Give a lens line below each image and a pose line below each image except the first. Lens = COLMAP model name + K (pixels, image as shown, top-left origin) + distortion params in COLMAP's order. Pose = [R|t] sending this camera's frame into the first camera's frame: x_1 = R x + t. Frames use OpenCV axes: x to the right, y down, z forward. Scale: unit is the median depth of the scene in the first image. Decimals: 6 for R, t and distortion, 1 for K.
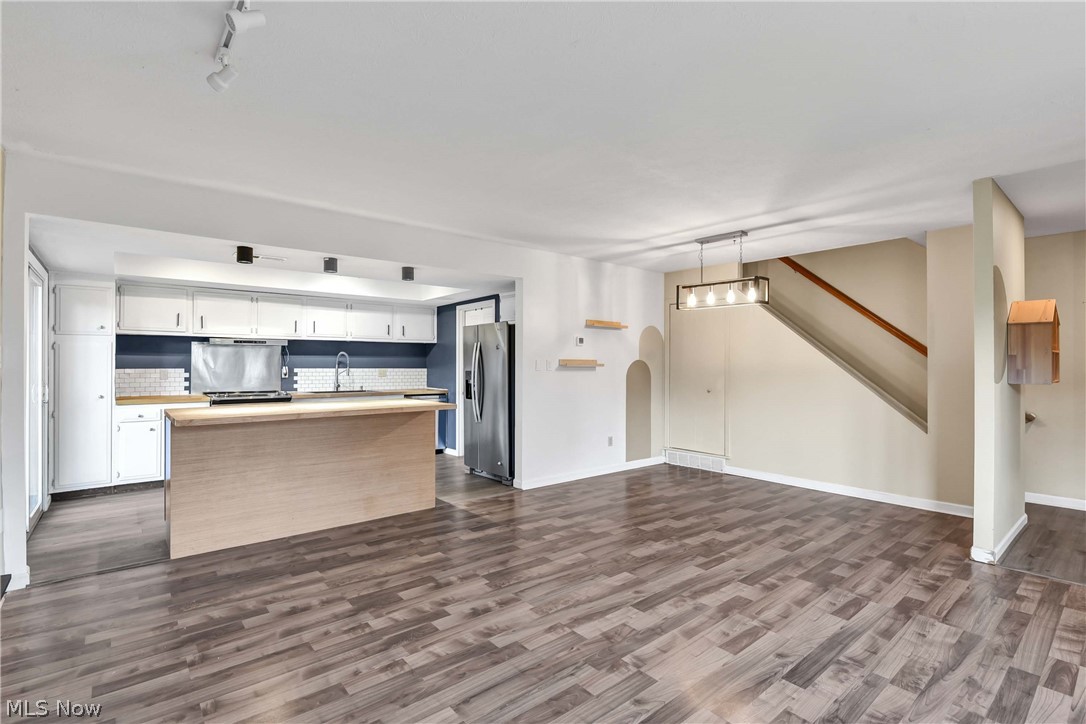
lens RADIAL K [[499.0, 0, 527.5], [0, 499.0, 344.7], [0, 0, 1]] dist [-0.006425, -0.006817]
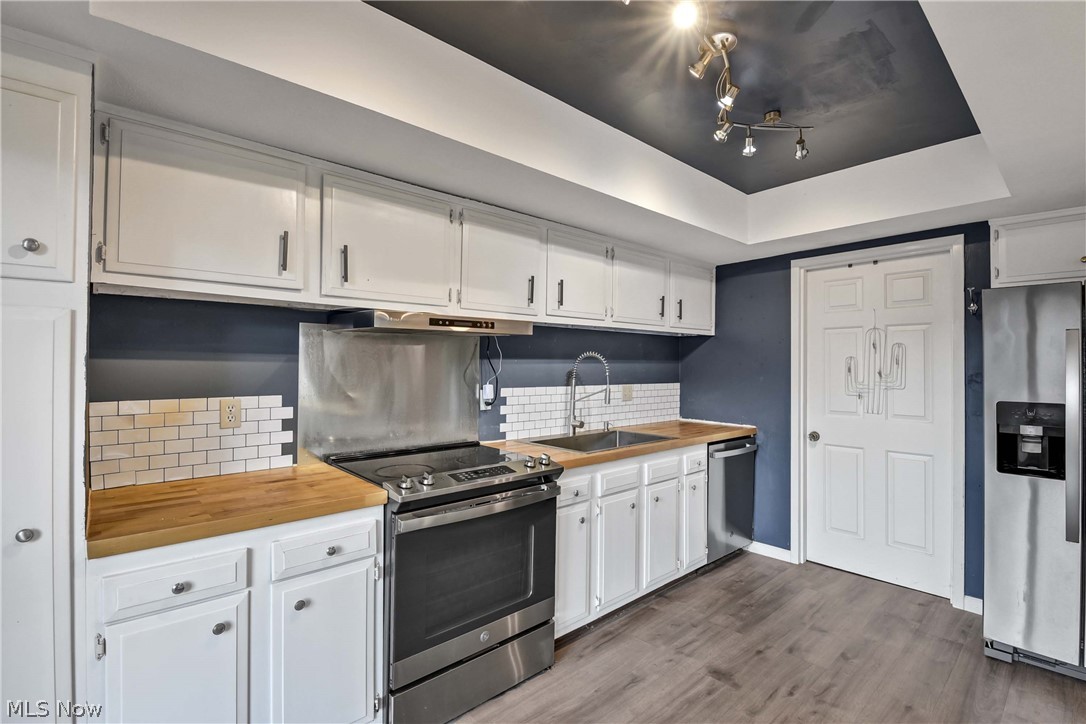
lens RADIAL K [[499.0, 0, 559.5], [0, 499.0, 357.2], [0, 0, 1]] dist [-0.006425, -0.006817]
pose [[0.997431, 0.007424, 0.071244, -0.827478], [-0.009503, 0.999538, 0.028880, 0.011598], [-0.070997, -0.029482, 0.997041, 1.004268]]
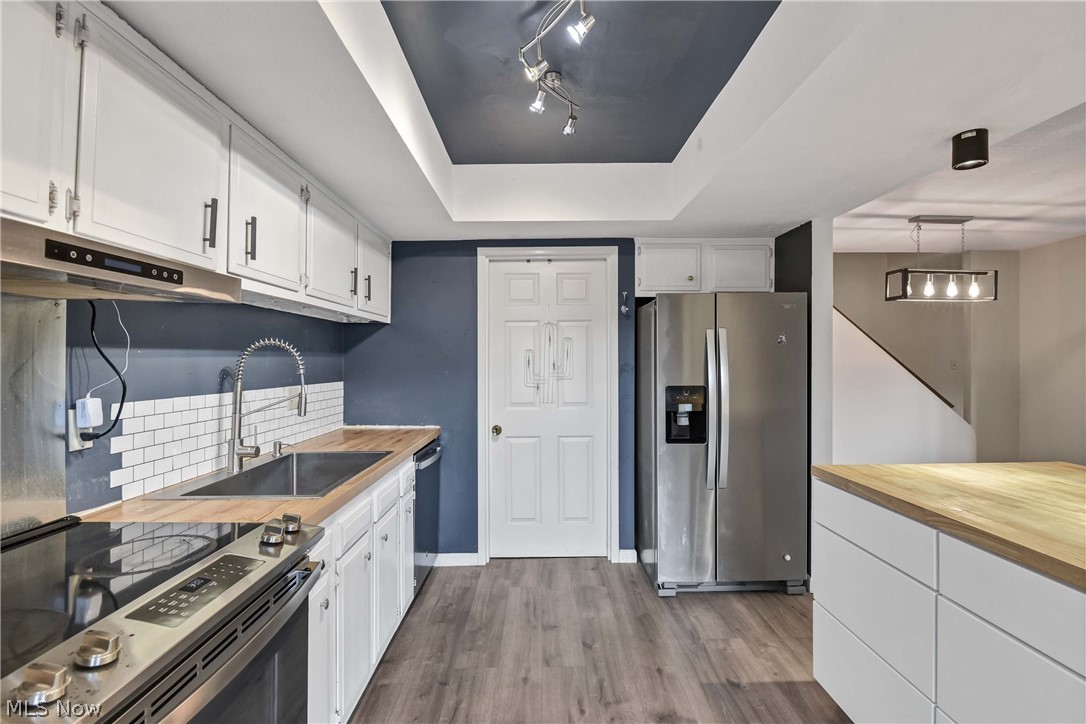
lens RADIAL K [[508.0, 0, 545.4], [0, 508.0, 359.0], [0, 0, 1]] dist [-0.005973, -0.007342]
pose [[0.618595, 0.000259, 0.785710, -0.973985], [-0.031193, 0.999220, 0.024229, 0.026477], [-0.785090, -0.039497, 0.618121, 1.269274]]
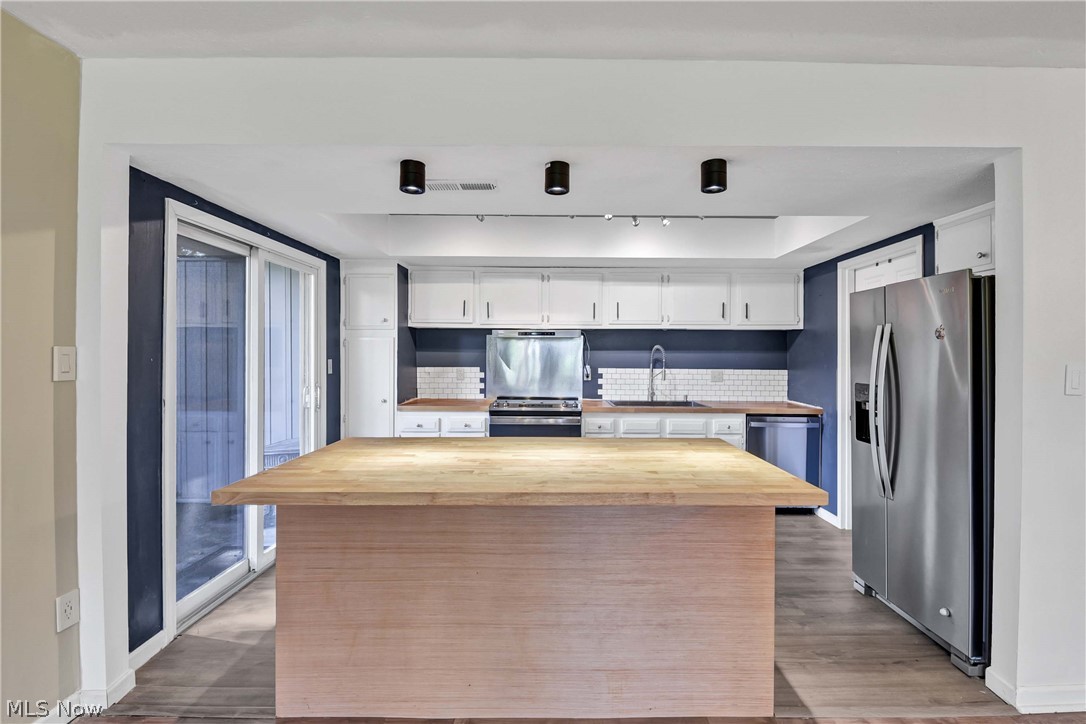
lens RADIAL K [[499.0, 0, 564.9], [0, 499.0, 356.7], [0, 0, 1]] dist [-0.006425, -0.006817]
pose [[0.788743, 0.009476, -0.614650, -0.087659], [0.020184, 0.998943, 0.041301, -0.003080], [0.614391, -0.044982, 0.787718, 0.684094]]
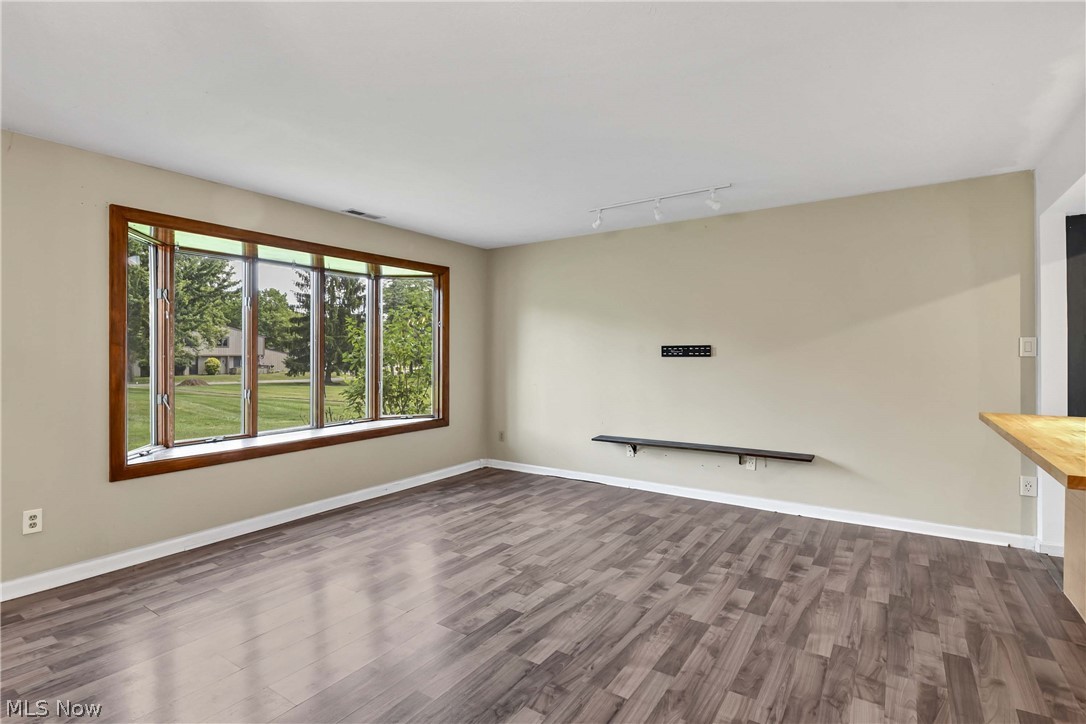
lens RADIAL K [[534.7, 0, 538.7], [0, 534.7, 352.2], [0, 0, 1]] dist [-0.002675, -0.006295]
pose [[-0.951032, -0.000306, -0.309094, 0.347402], [0.012412, 0.999155, -0.039179, 0.048902], [0.308845, -0.041097, -0.950224, 1.406920]]
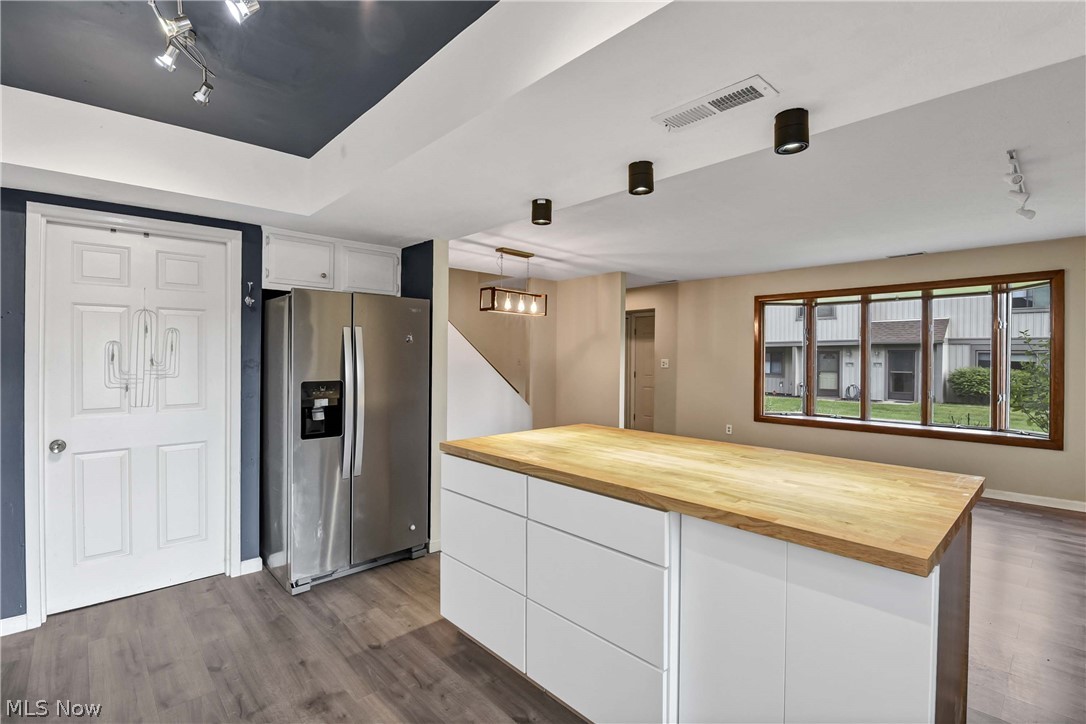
lens RADIAL K [[499.0, 0, 543.5], [0, 499.0, 360.0], [0, 0, 1]] dist [-0.006425, -0.006817]
pose [[-0.071910, -0.004865, 0.997399, -1.034469], [-0.048490, 0.998823, 0.001376, 0.028312], [-0.996232, -0.048265, -0.072061, 1.293157]]
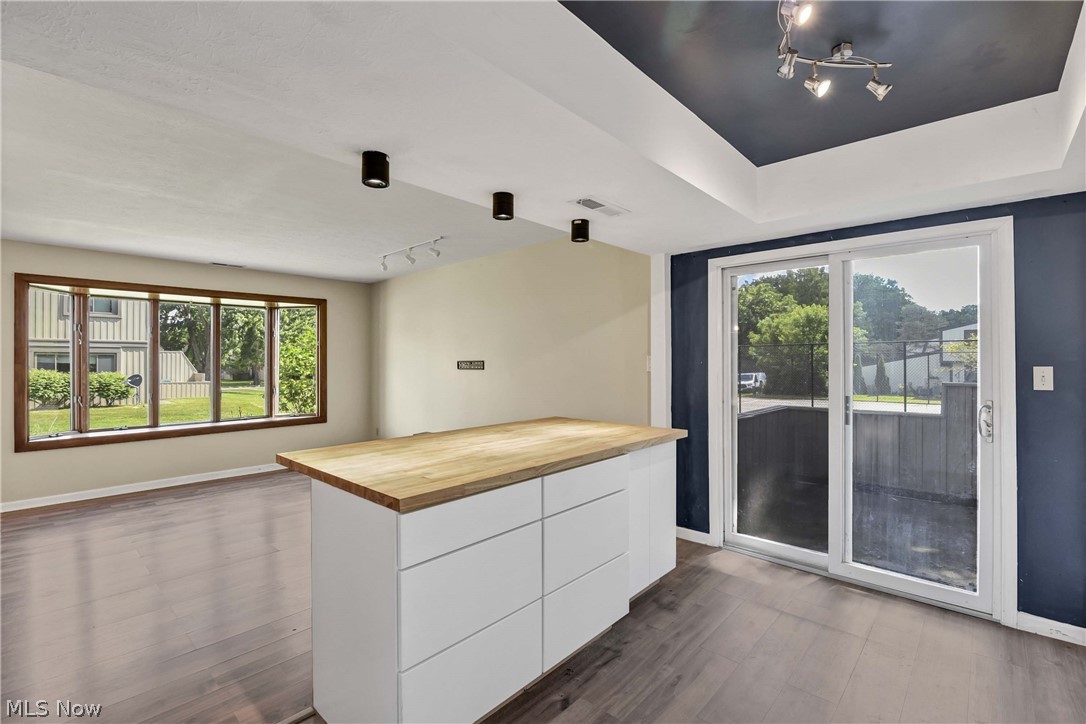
lens RADIAL K [[499.0, 0, 535.6], [0, 499.0, 360.9], [0, 0, 1]] dist [-0.006425, -0.006817]
pose [[-0.989821, 0.007019, -0.142145, -0.405263], [0.012524, 0.999204, -0.037870, 0.047674], [0.141766, -0.039264, -0.989121, 1.817930]]
